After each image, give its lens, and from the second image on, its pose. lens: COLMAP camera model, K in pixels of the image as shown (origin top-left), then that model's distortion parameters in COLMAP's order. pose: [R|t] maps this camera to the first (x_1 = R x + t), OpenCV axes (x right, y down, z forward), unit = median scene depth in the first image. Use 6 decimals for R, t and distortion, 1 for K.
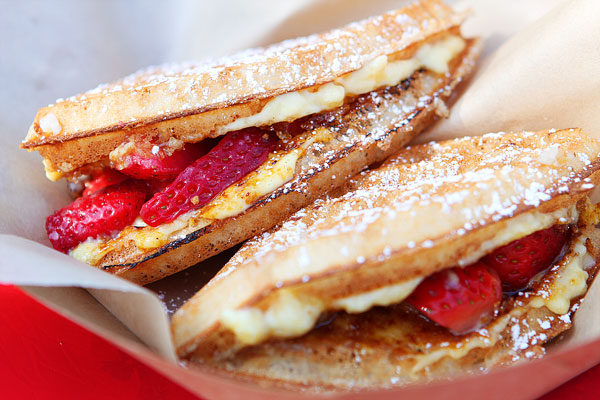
lens RADIAL K [[1962.4, 0, 300.2], [0, 1962.4, 200.0], [0, 0, 1]] dist [0.013953, 0.000000]
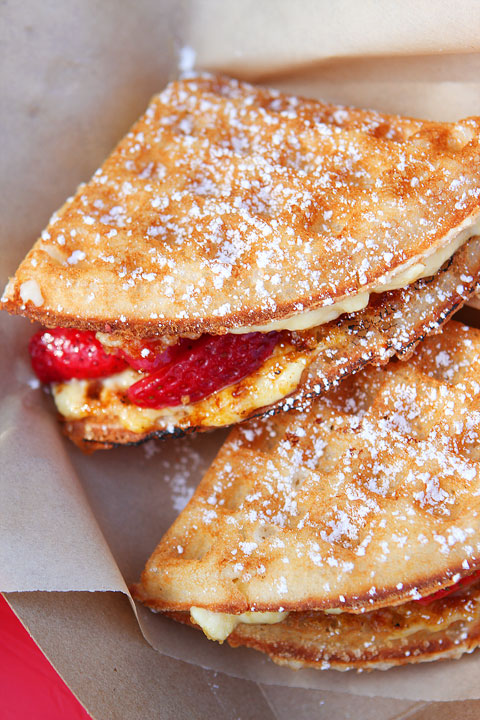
lens RADIAL K [[1860.8, 0, 239.2], [0, 1860.8, 359.9], [0, 0, 1]] dist [-0.077814, 0.000000]
pose [[0.990578, 0.133114, -0.032175, -0.004145], [-0.075575, 0.727285, 0.682162, -0.592192], [0.114206, -0.673304, 0.730492, 0.383110]]
